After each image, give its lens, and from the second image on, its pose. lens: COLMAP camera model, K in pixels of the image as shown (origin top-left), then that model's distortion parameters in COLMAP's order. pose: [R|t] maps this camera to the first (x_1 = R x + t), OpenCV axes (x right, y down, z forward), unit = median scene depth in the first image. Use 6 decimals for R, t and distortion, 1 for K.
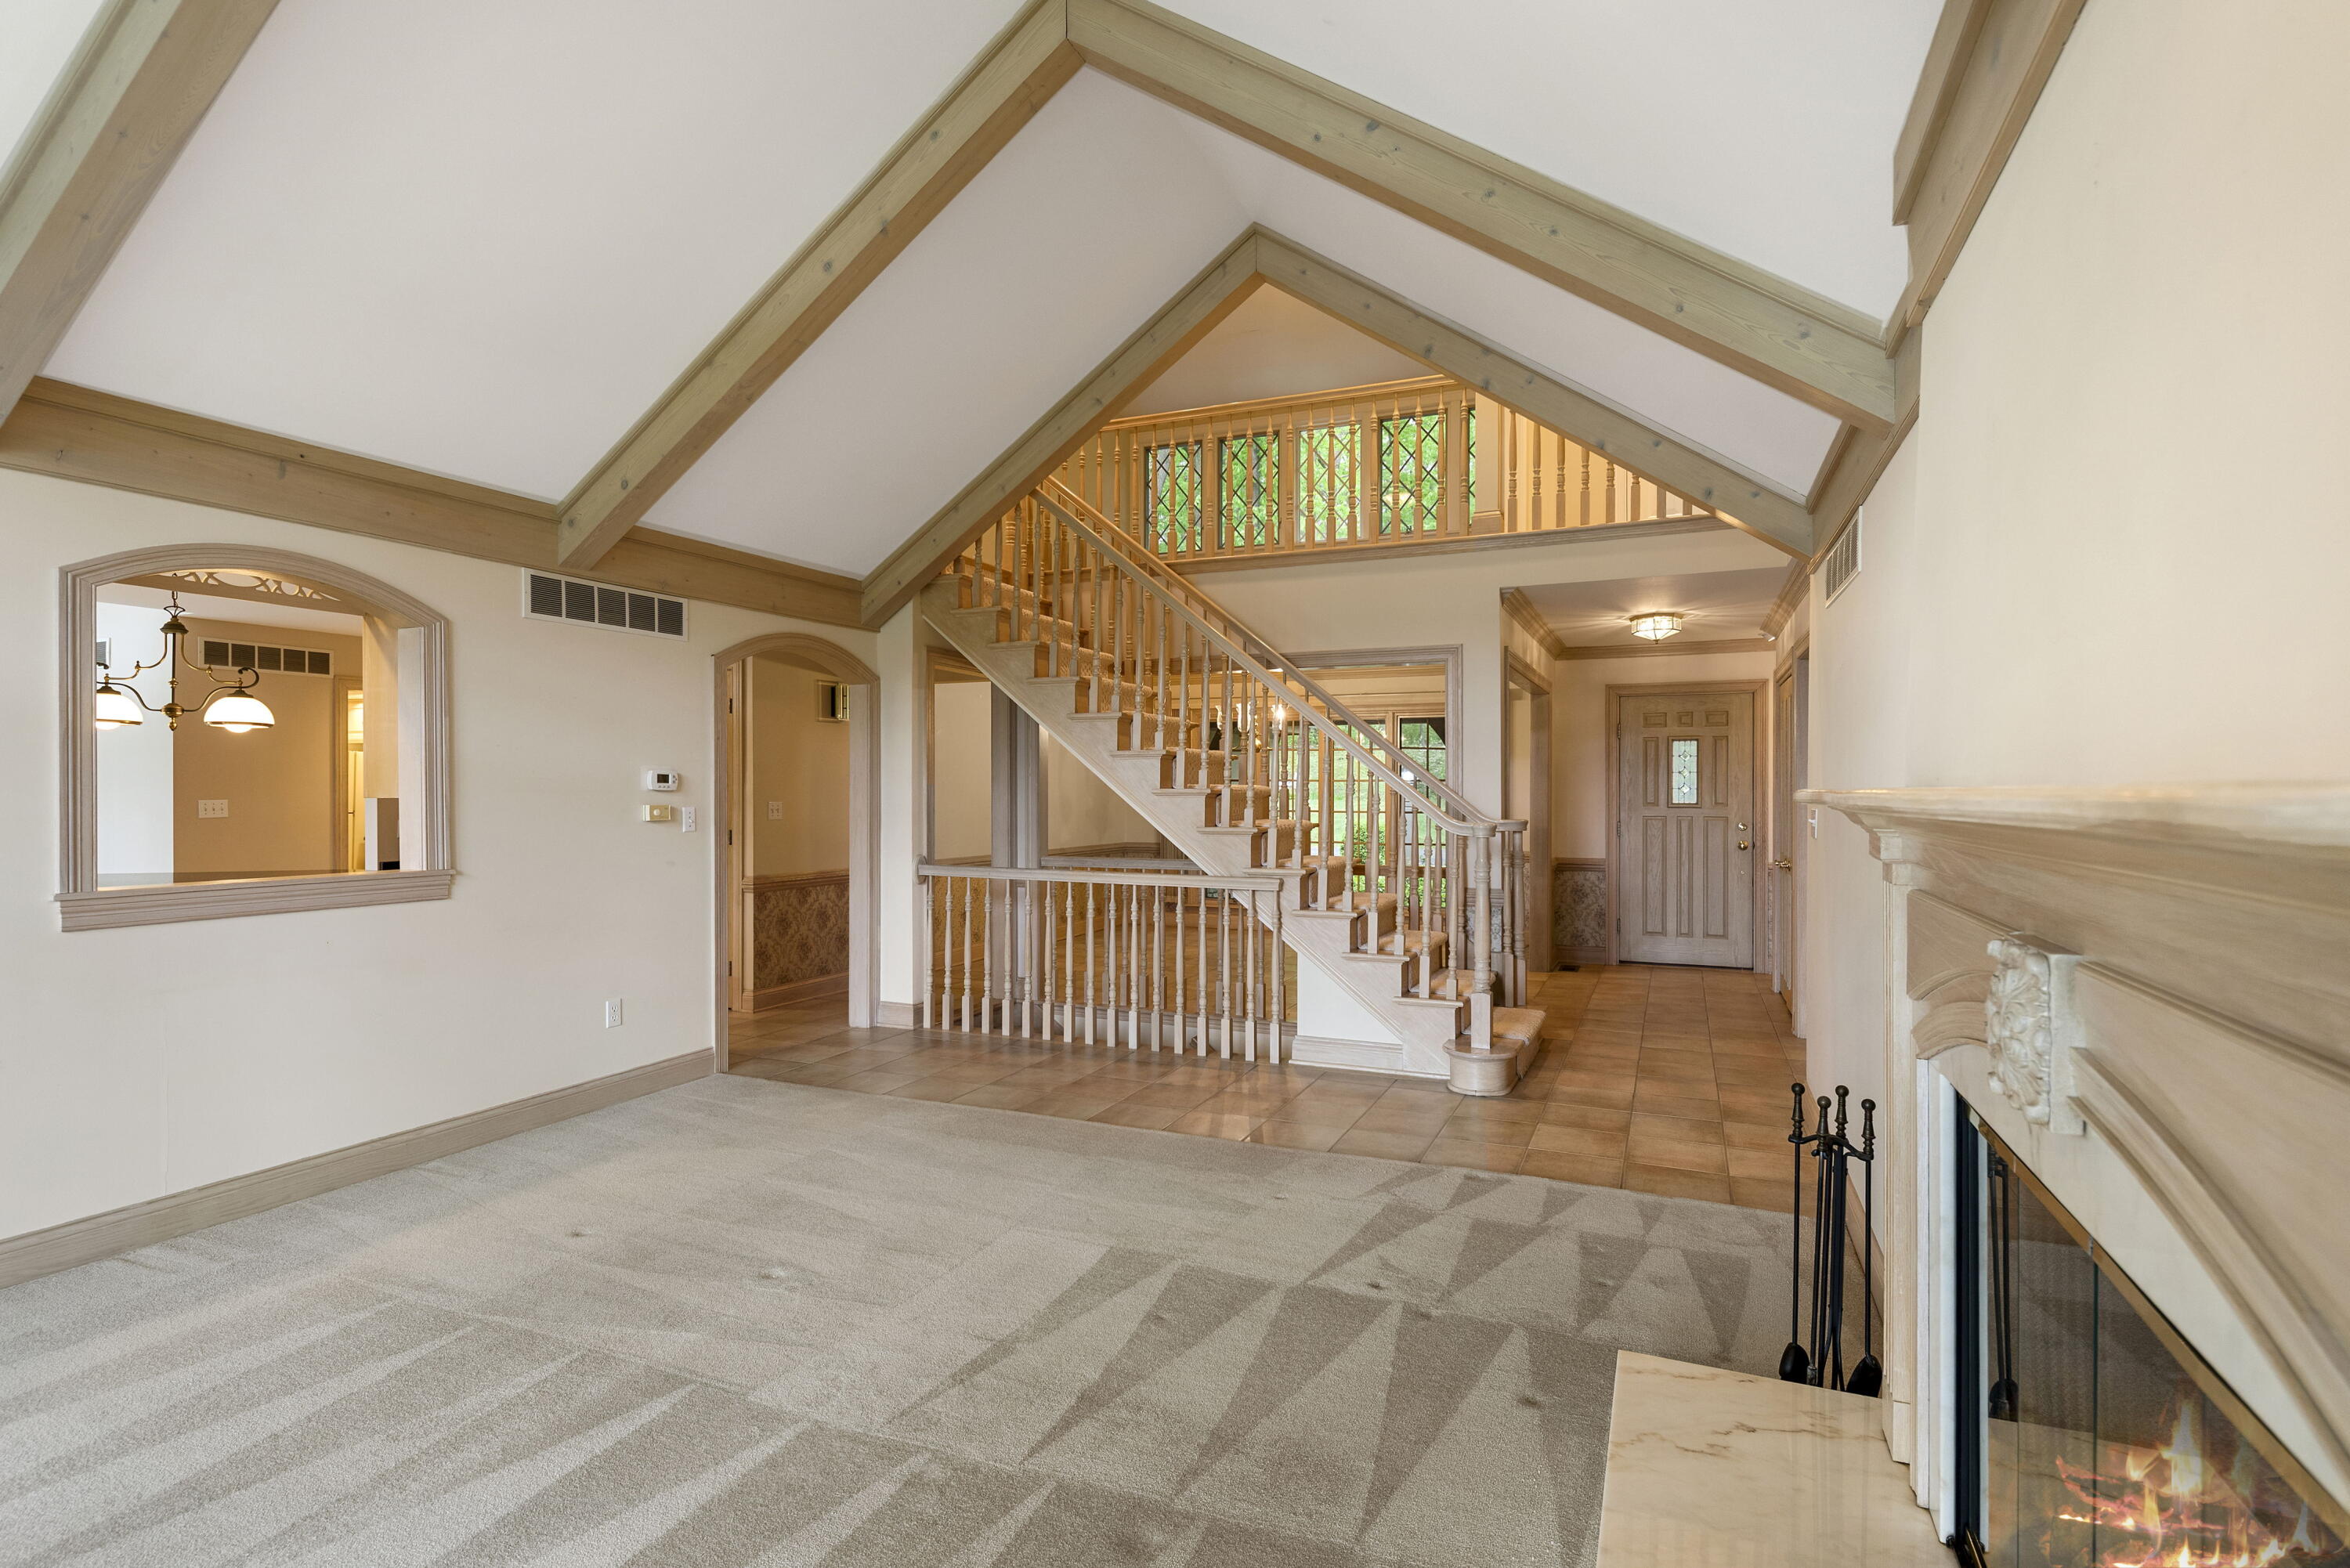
lens RADIAL K [[1143.4, 0, 1158.1], [0, 1143.4, 786.0], [0, 0, 1]] dist [0.006906, 0.001152]
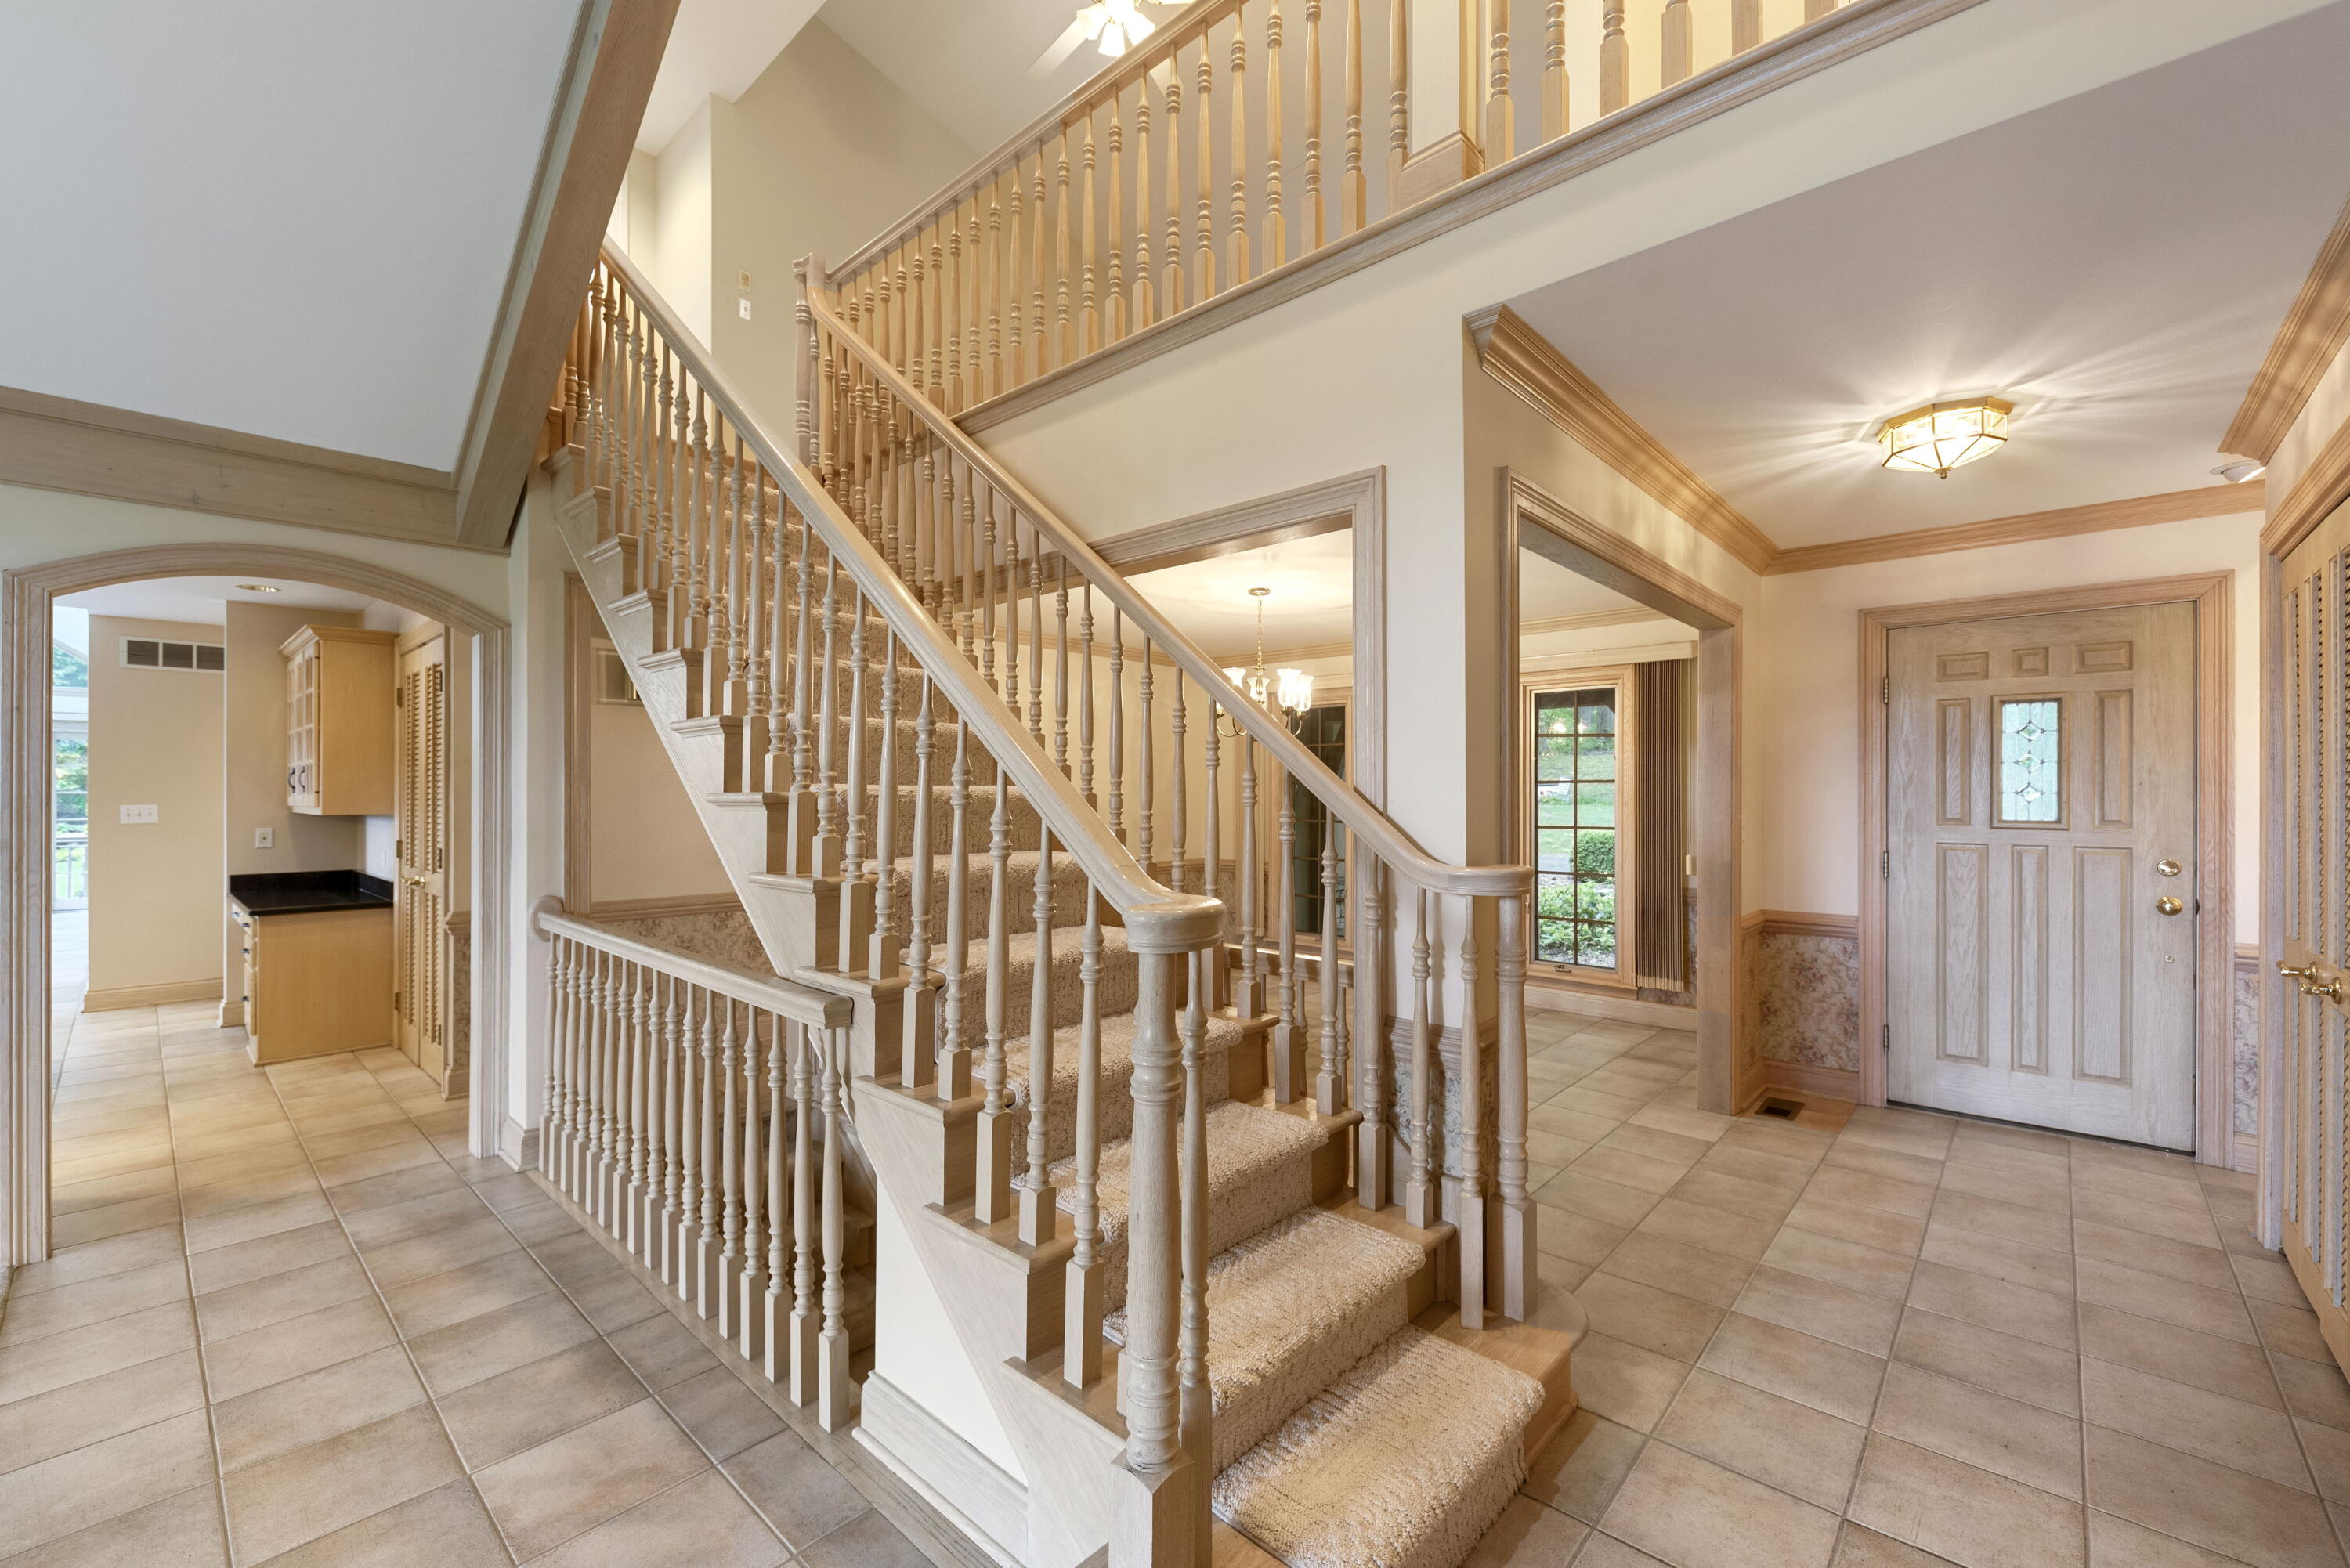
lens RADIAL K [[939.2, 0, 1176.8], [0, 939.2, 791.5], [0, 0, 1]] dist [0.000587, -0.001632]
pose [[0.948617, -0.001068, -0.316426, 0.223936], [0.000451, 0.999998, -0.002024, 0.002491], [0.316428, 0.001777, 0.948615, 0.464636]]
